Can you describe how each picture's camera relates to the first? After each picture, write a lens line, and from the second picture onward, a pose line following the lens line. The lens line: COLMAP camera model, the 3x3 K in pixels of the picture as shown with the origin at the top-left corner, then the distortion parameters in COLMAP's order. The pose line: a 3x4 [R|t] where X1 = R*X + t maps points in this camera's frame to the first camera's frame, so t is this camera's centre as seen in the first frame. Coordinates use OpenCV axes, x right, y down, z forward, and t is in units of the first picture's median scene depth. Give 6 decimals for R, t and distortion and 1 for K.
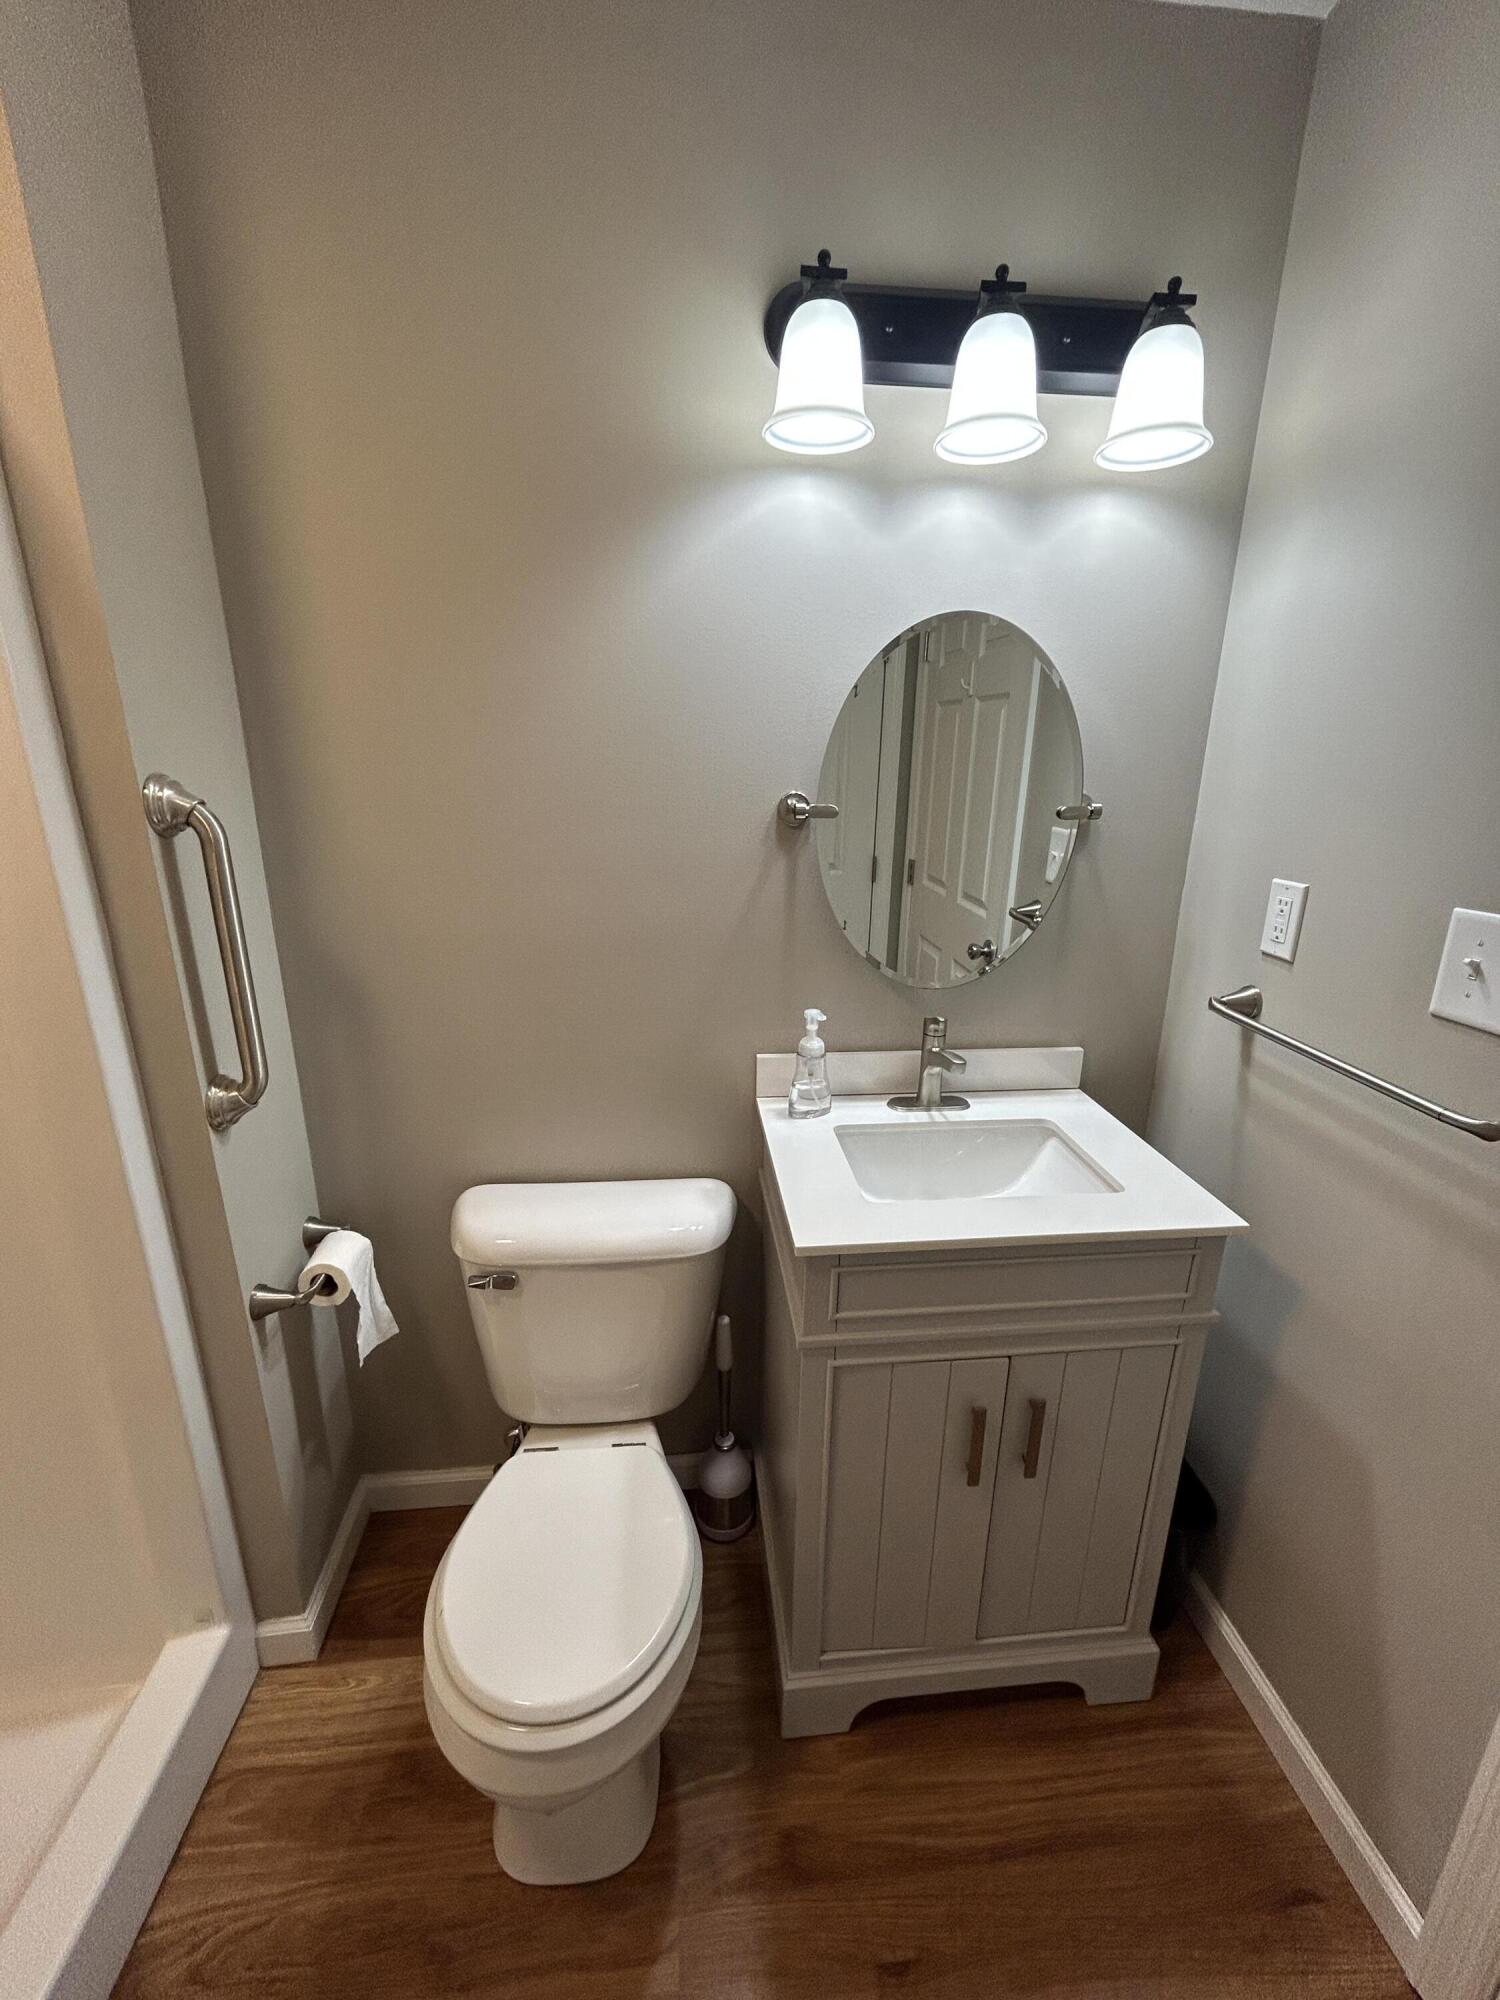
lens RADIAL K [[821.1, 0, 746.5], [0, 821.1, 1002.0], [0, 0, 1]] dist [0.002765, 0.000567]
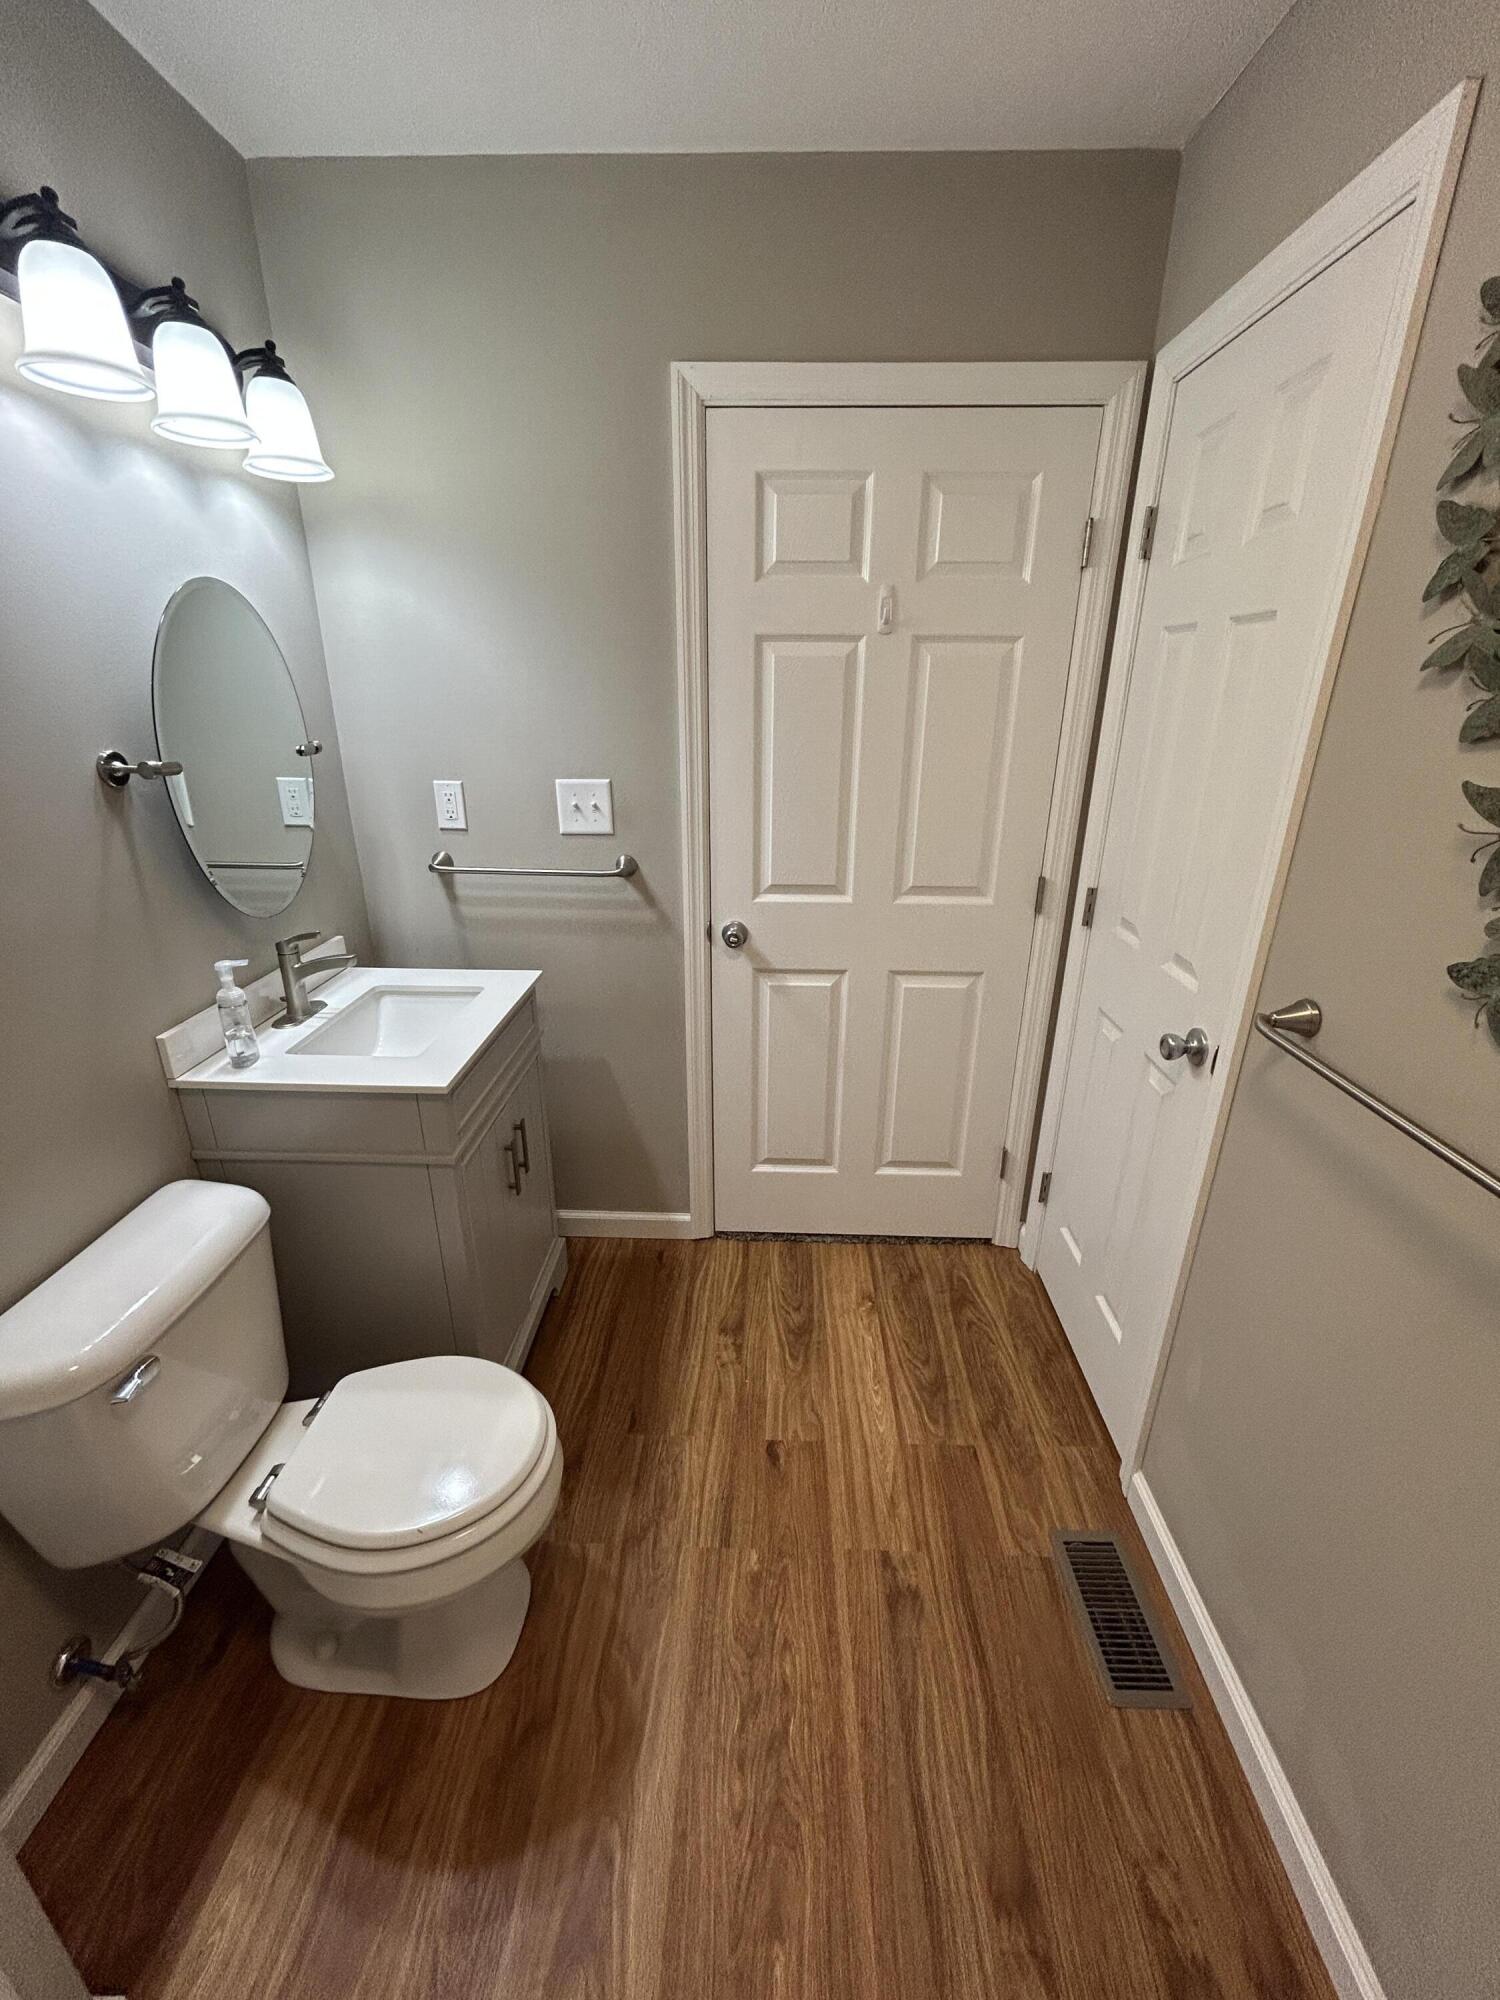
lens RADIAL K [[821.1, 0, 749.2], [0, 821.1, 1008.8], [0, 0, 1]] dist [0.002765, 0.000567]
pose [[0.127021, -0.370532, 0.920093, -0.812768], [0.267958, 0.905936, 0.327838, -0.098648], [-0.955021, 0.204904, 0.214359, 0.160736]]
